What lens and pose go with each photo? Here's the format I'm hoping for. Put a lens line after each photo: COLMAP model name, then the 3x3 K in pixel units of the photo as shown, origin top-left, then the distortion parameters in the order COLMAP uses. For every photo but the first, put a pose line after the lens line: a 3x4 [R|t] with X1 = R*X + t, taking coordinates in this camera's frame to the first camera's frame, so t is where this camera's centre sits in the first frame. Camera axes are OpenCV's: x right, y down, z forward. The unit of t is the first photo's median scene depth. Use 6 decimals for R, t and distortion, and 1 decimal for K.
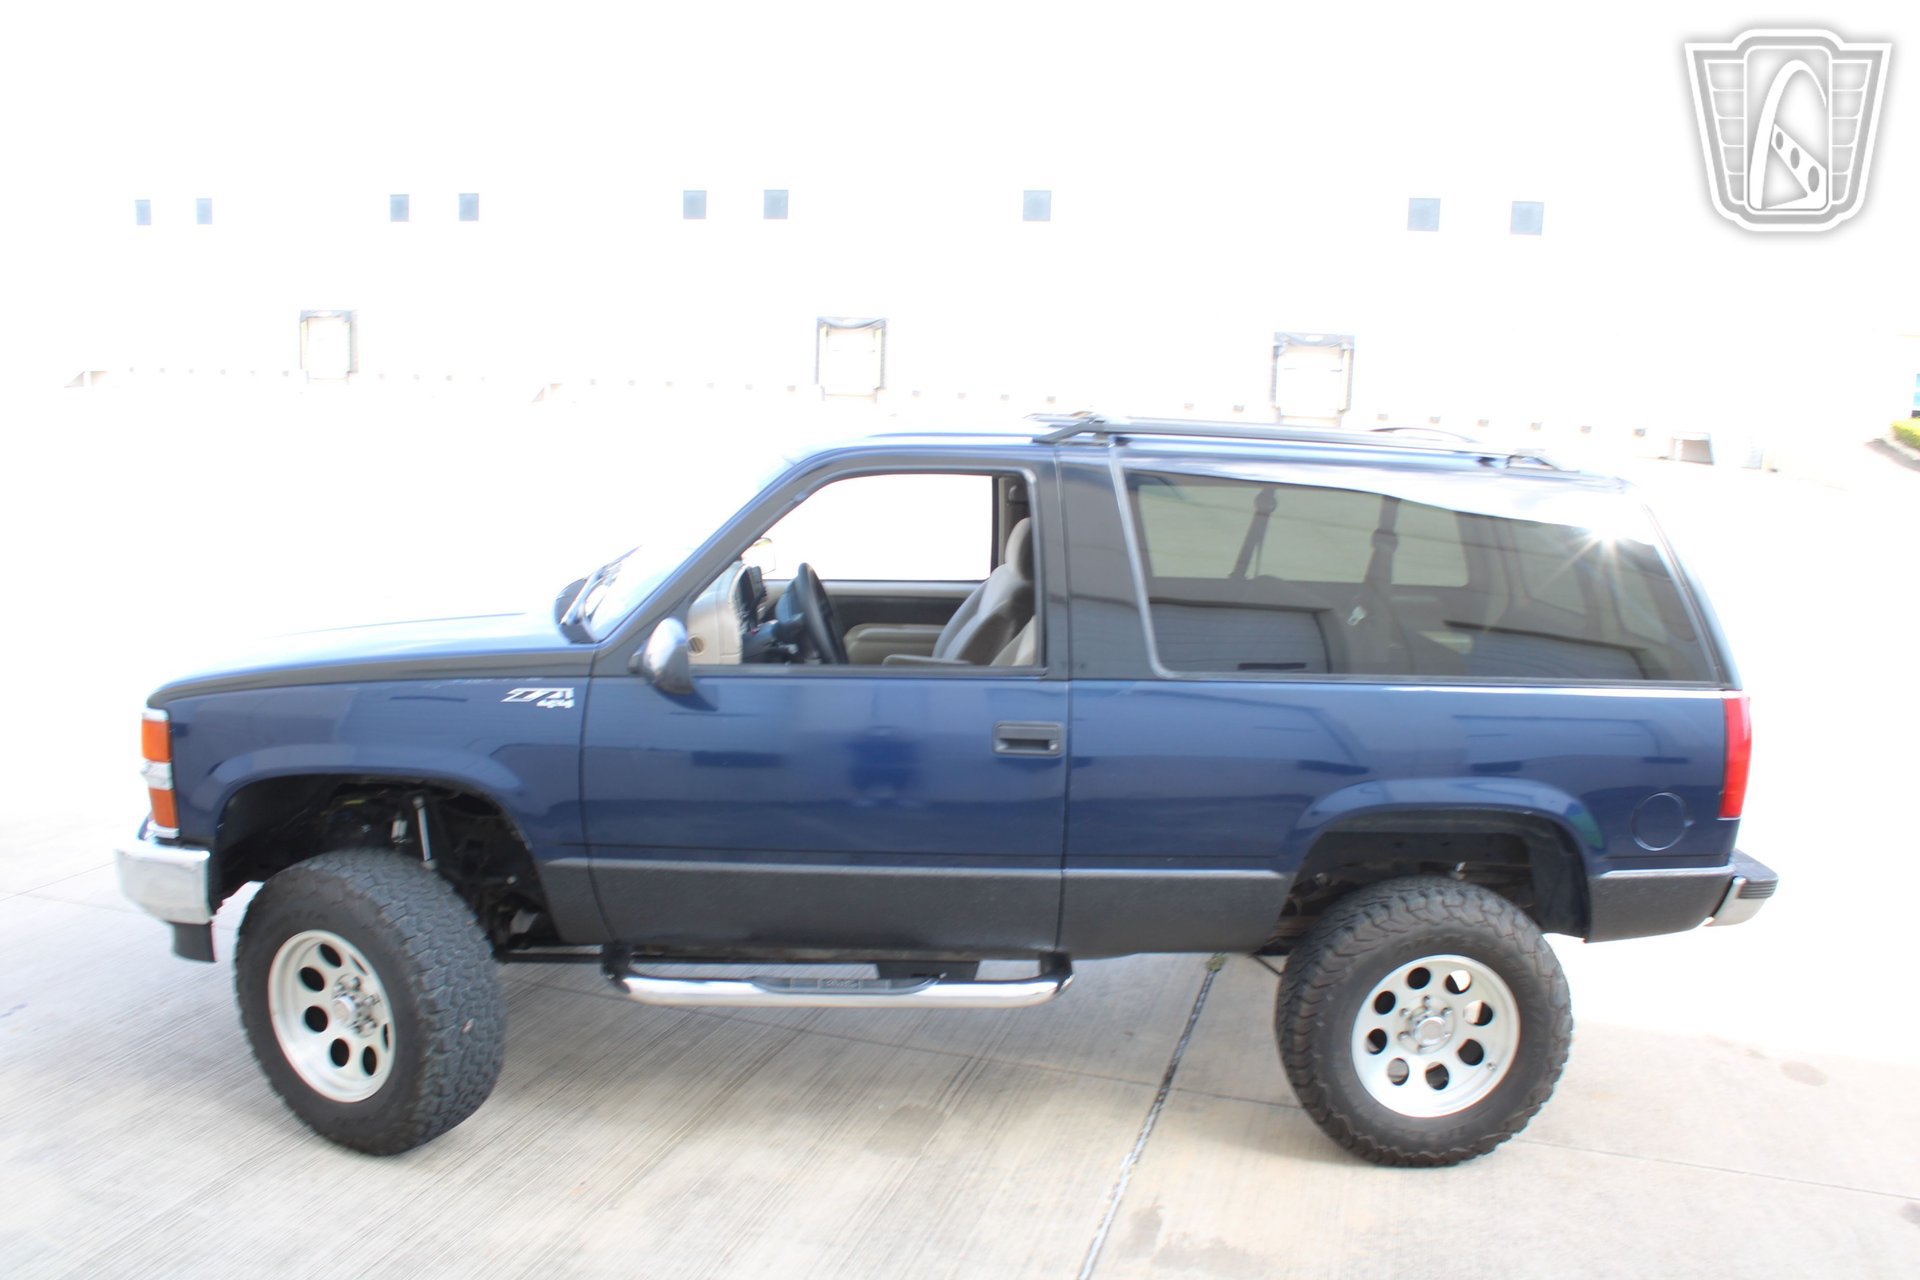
lens RADIAL K [[1599.4, 0, 980.2], [0, 1599.4, 648.9], [0, 0, 1]] dist [-0.164970, 0.148188]
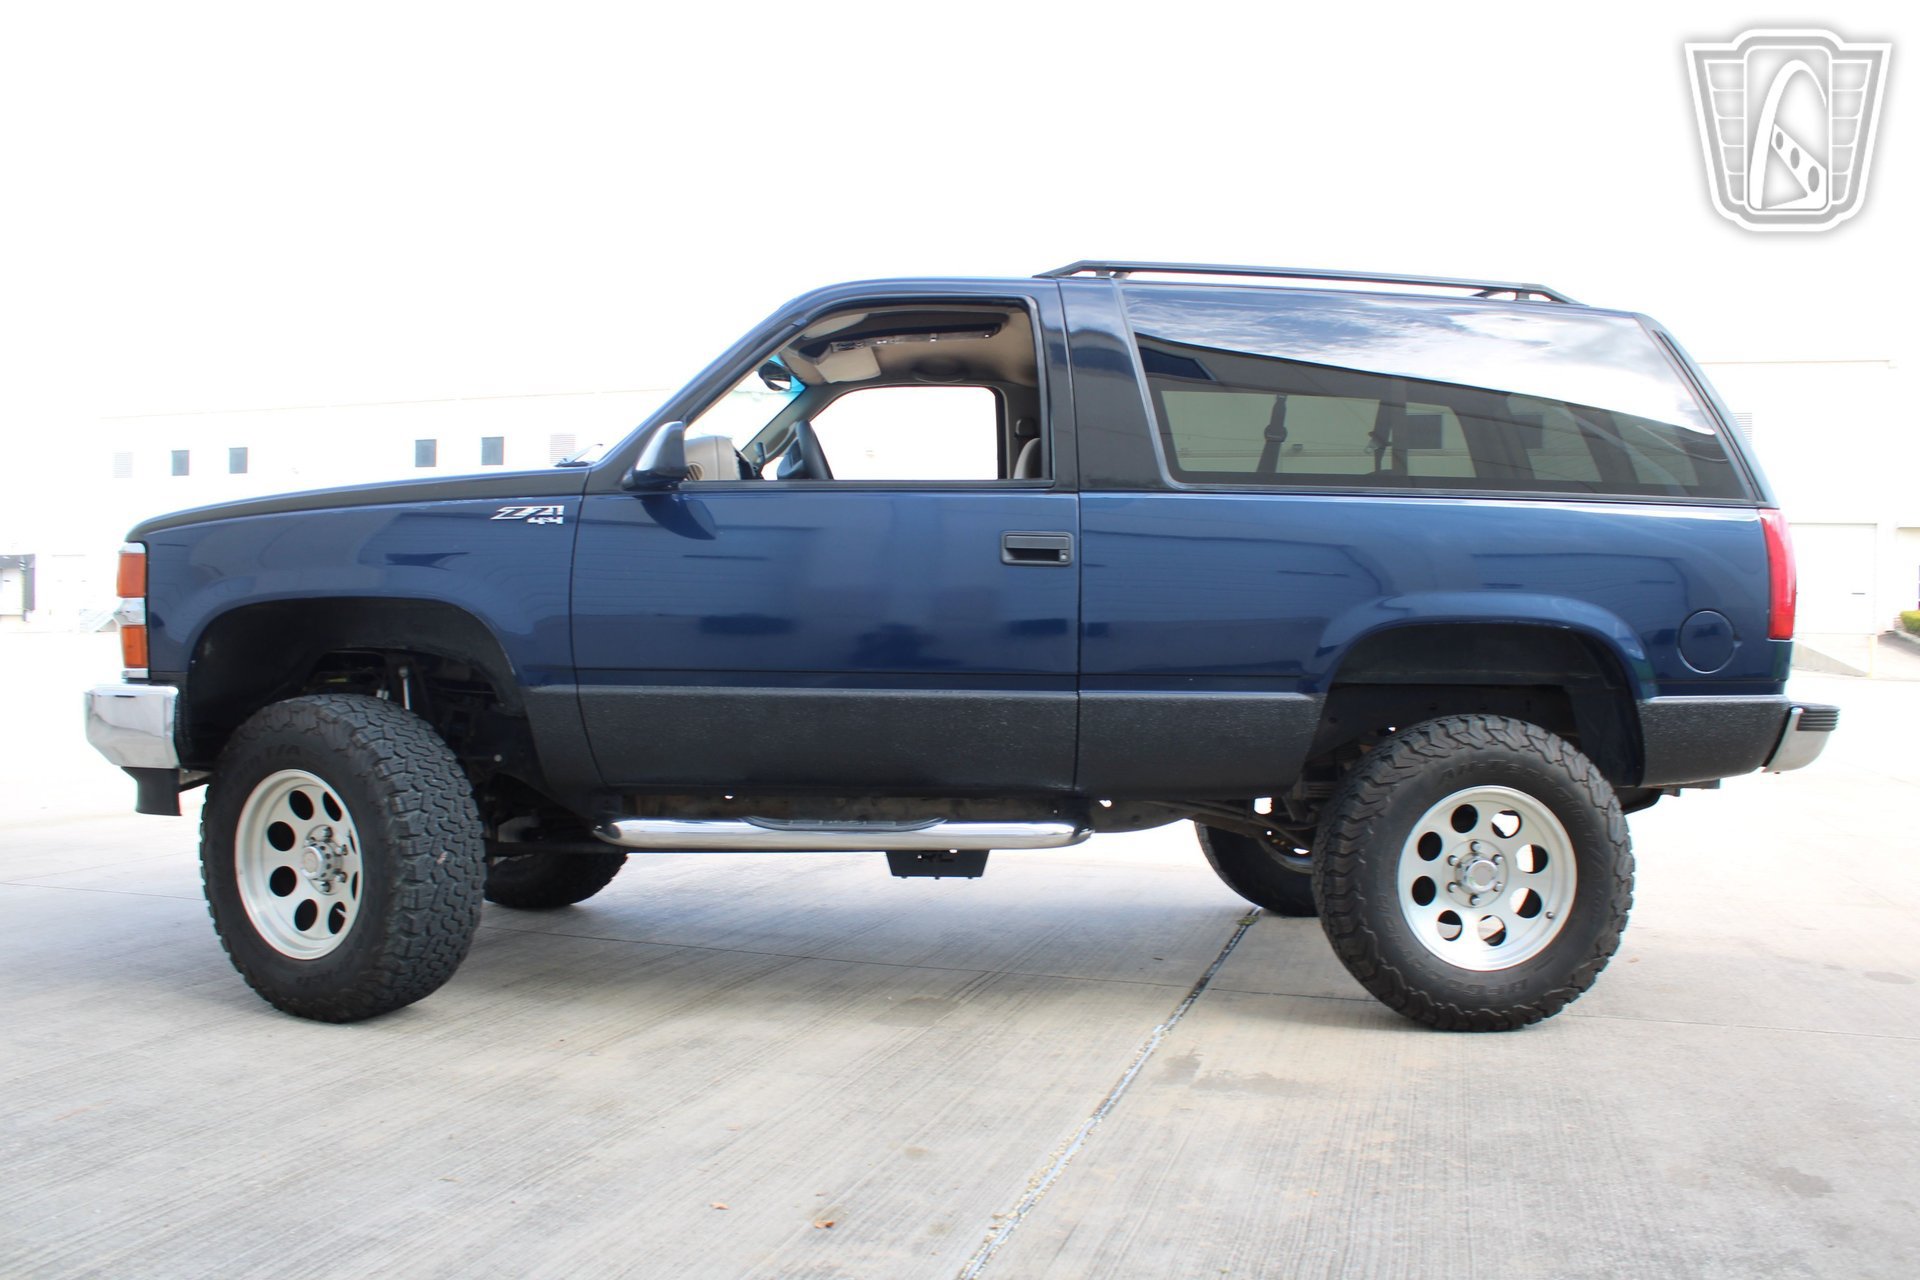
lens RADIAL K [[1599.4, 0, 980.2], [0, 1599.4, 648.9], [0, 0, 1]] dist [-0.164970, 0.148188]
pose [[0.999665, -0.023426, -0.010982, 0.004931], [0.021443, 0.987694, -0.154922, 0.252449], [0.014476, 0.154635, 0.987866, 0.059740]]
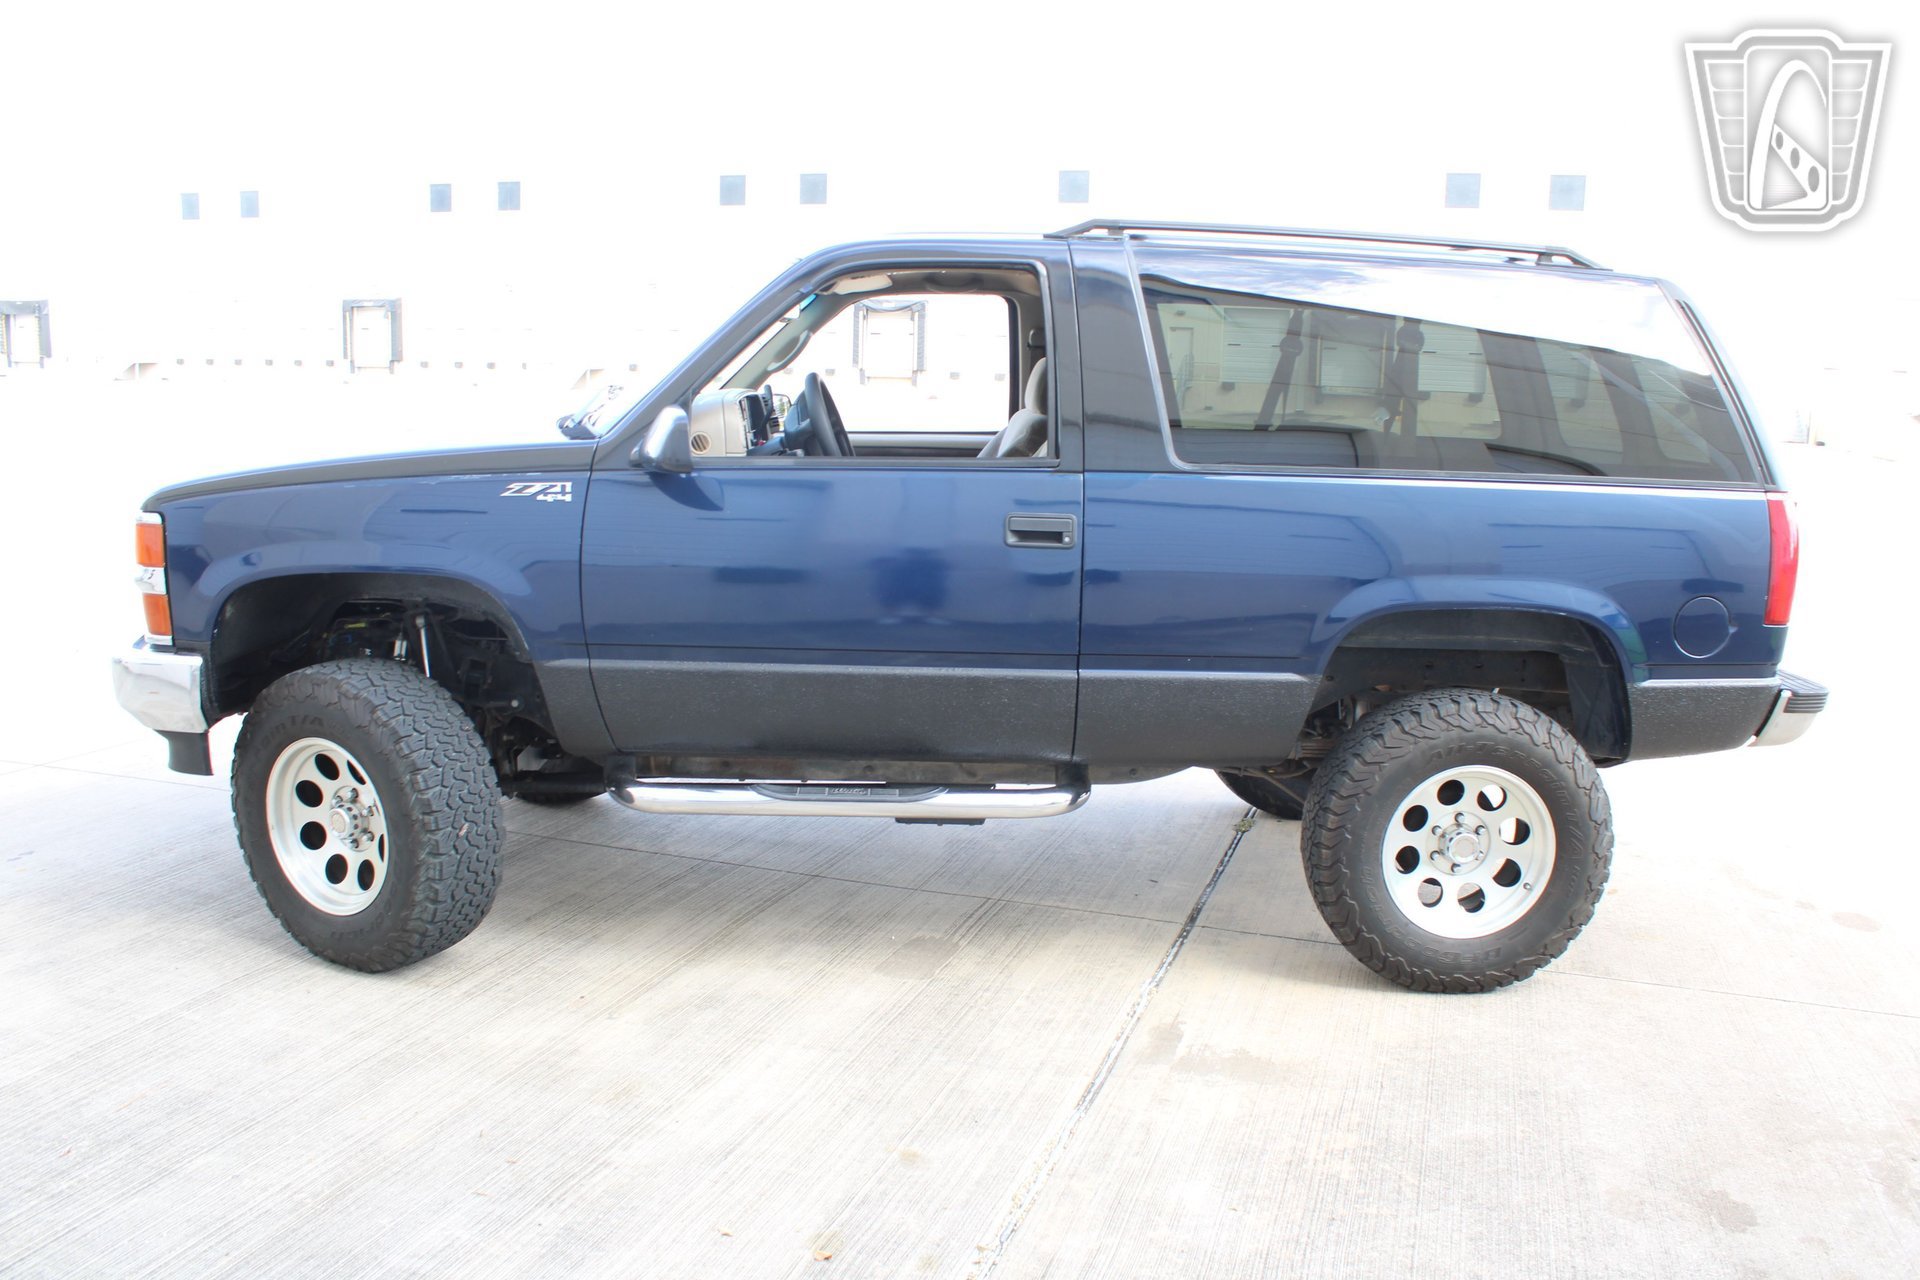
lens RADIAL K [[1599.4, 0, 980.2], [0, 1599.4, 648.9], [0, 0, 1]] dist [-0.164970, 0.148188]
pose [[0.999618, -0.004656, -0.027242, 0.018755], [0.004819, 0.999971, 0.005915, 0.116605], [0.027214, -0.006044, 0.999611, 0.031231]]
